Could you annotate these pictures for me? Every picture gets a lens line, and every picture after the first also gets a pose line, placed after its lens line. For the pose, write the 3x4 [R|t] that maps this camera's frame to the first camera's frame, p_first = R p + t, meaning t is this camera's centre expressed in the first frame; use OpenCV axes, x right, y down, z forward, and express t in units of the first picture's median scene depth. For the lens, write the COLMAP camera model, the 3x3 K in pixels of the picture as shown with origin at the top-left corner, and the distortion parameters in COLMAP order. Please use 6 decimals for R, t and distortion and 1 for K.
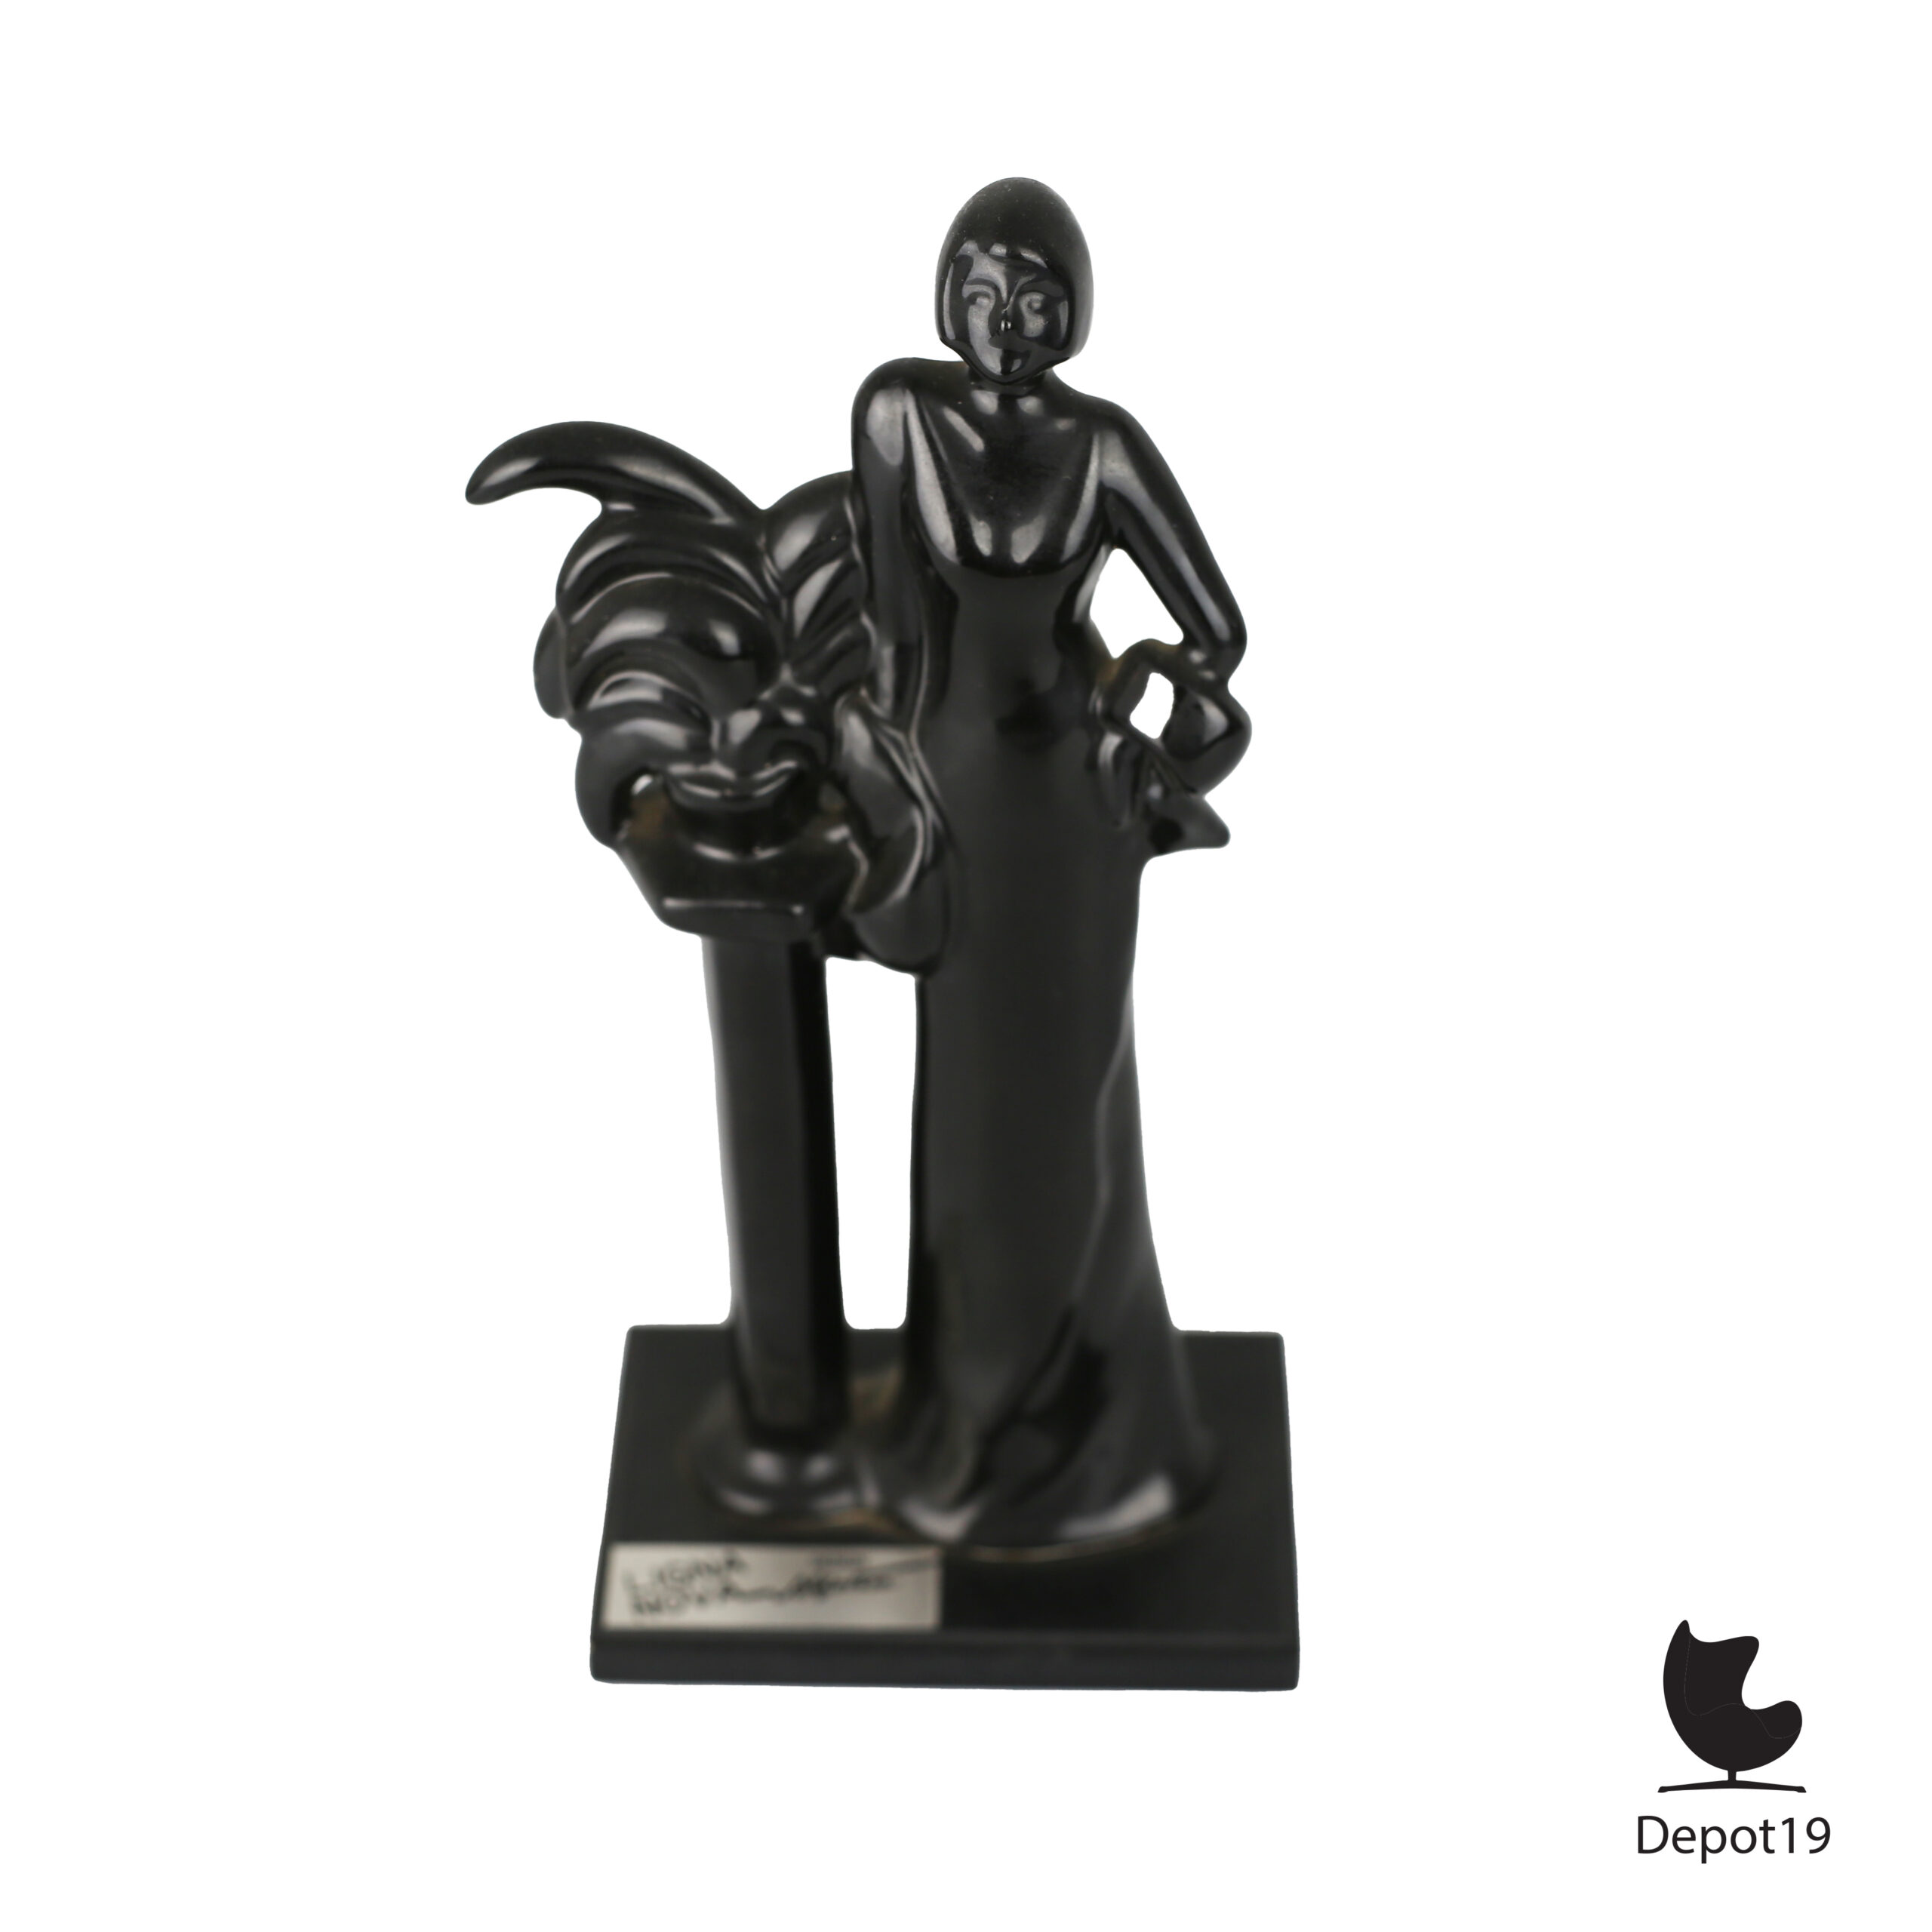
lens RADIAL K [[4385.8, 0, 959.2], [0, 4385.8, 956.2], [0, 0, 1]] dist [0.126507, 0.000000]
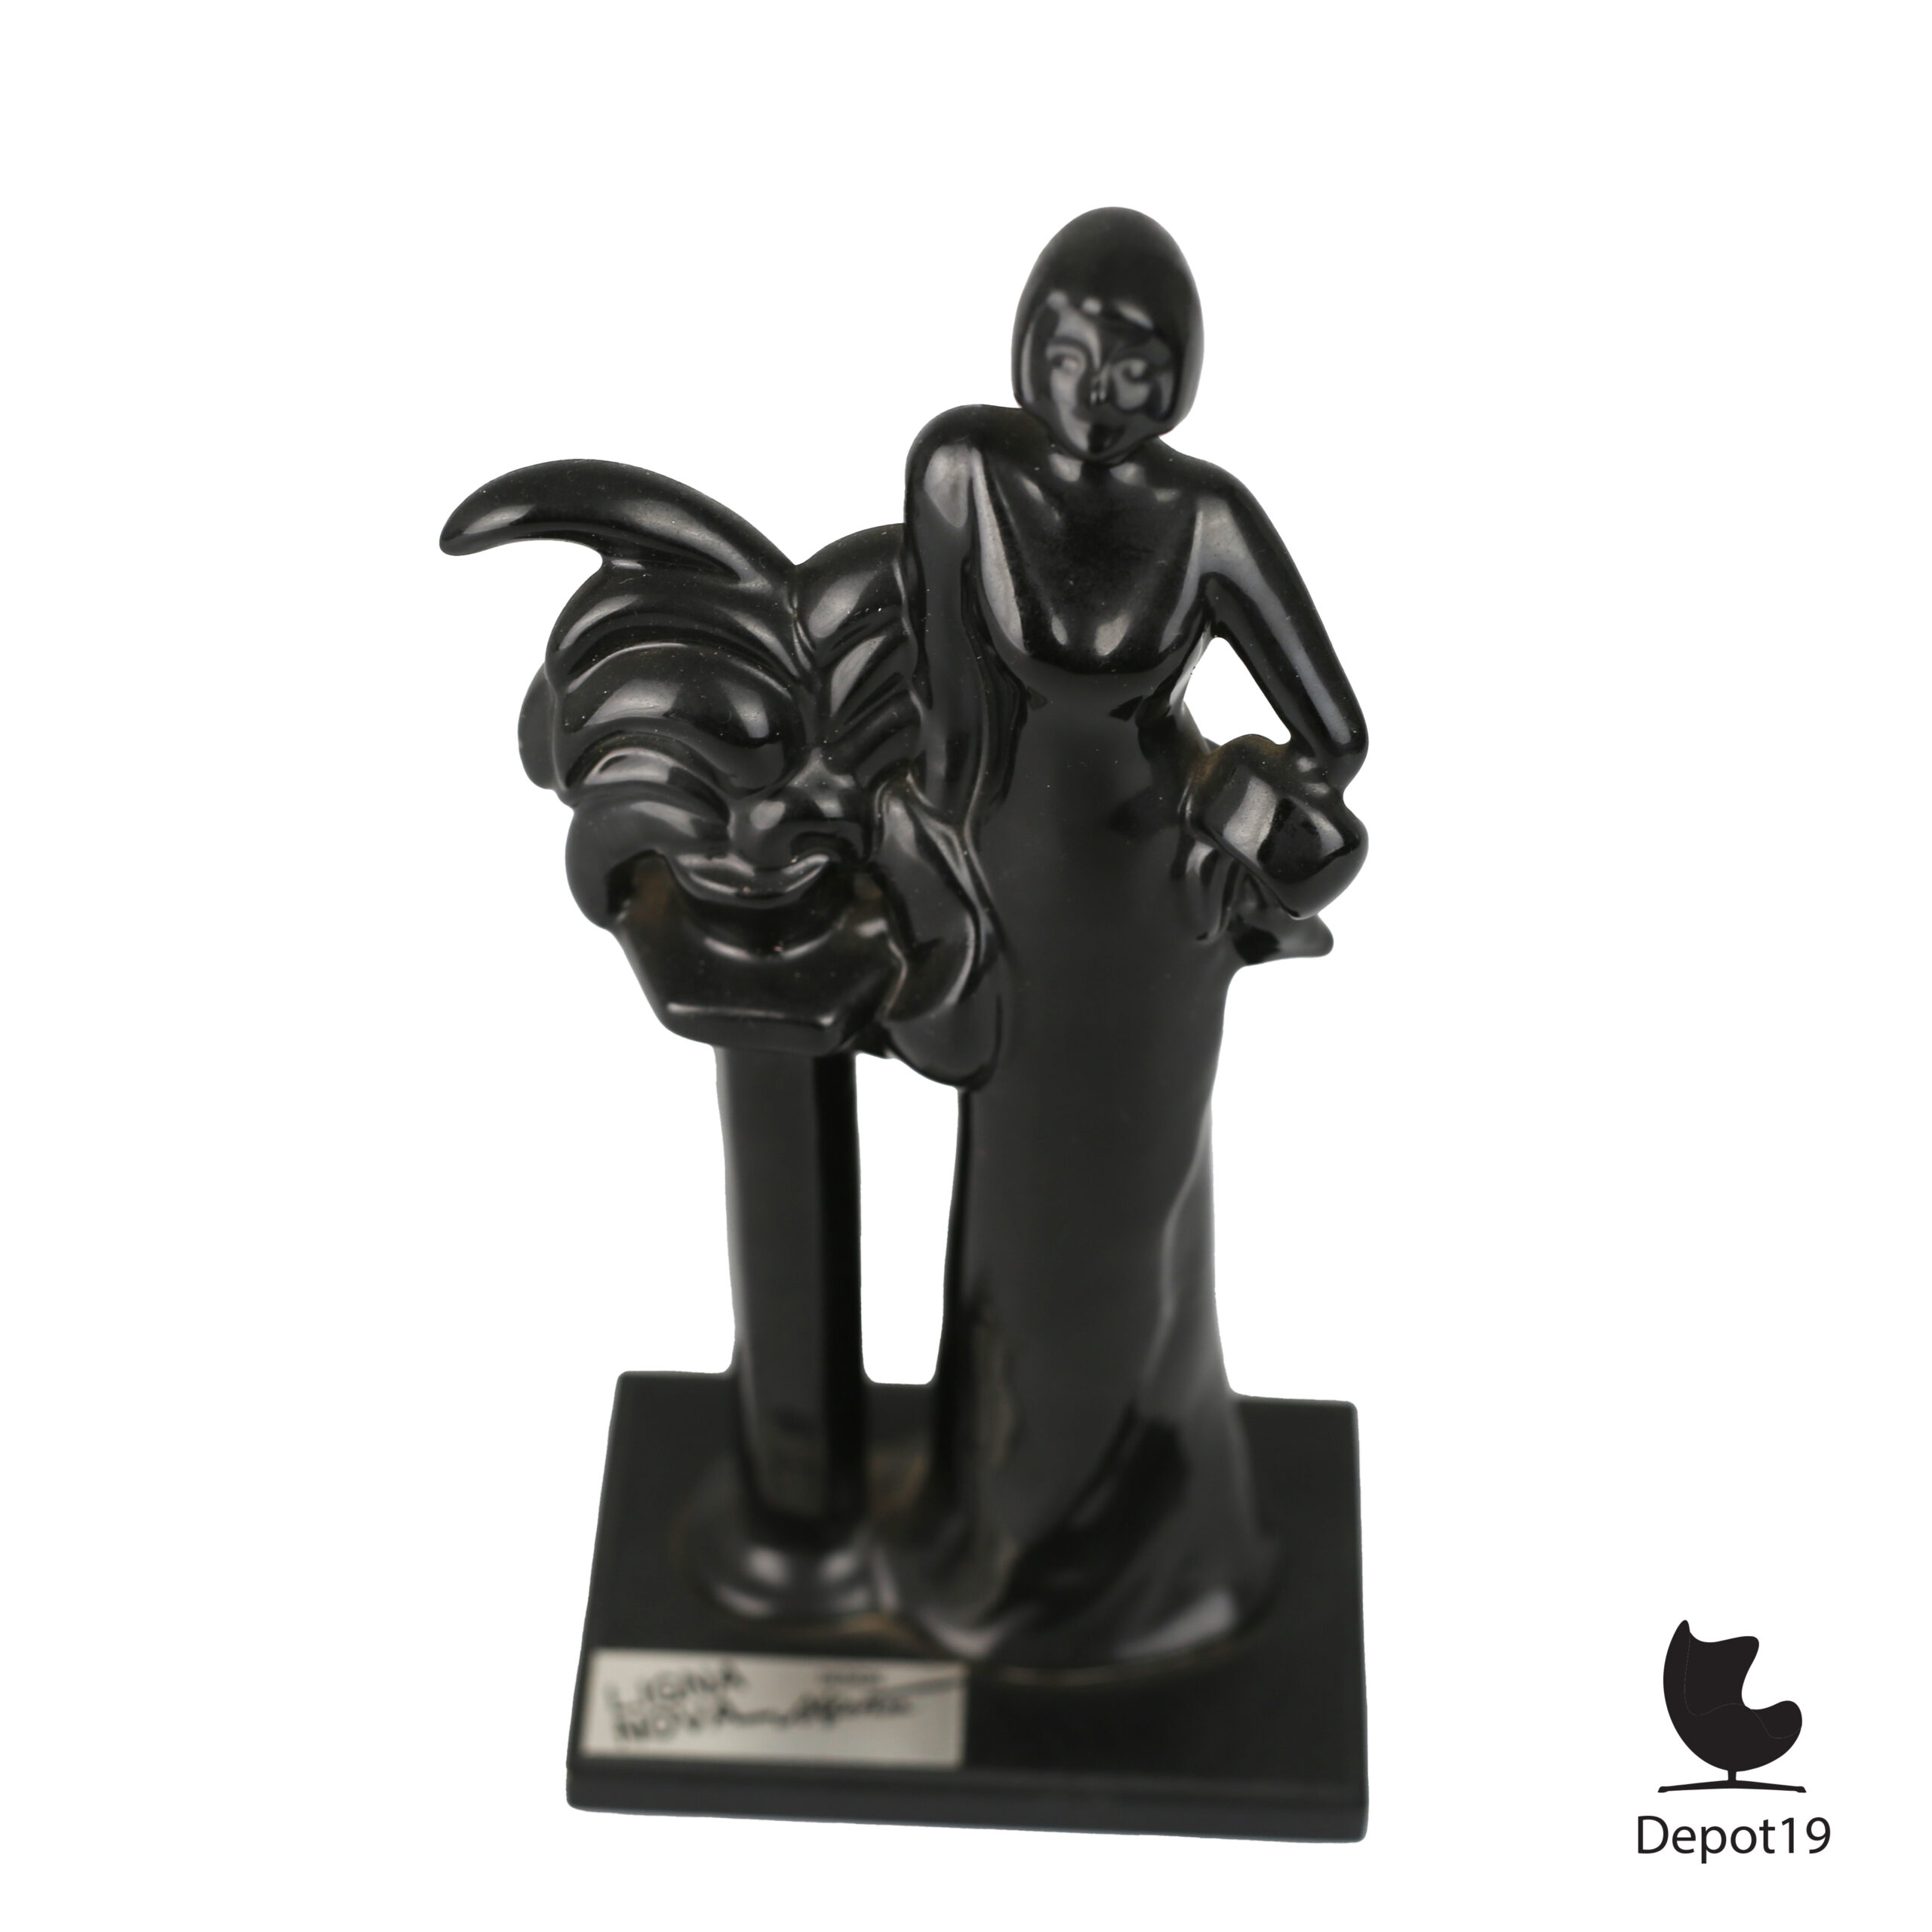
lens RADIAL K [[4385.8, 0, 974.5], [0, 4385.8, 976.2], [0, 0, 1]] dist [0.126507, 0.000000]
pose [[0.999534, 0.030344, 0.003305, -0.010910], [-0.030522, 0.992695, 0.116726, -0.120994], [0.000261, -0.116772, 0.993159, 0.157489]]
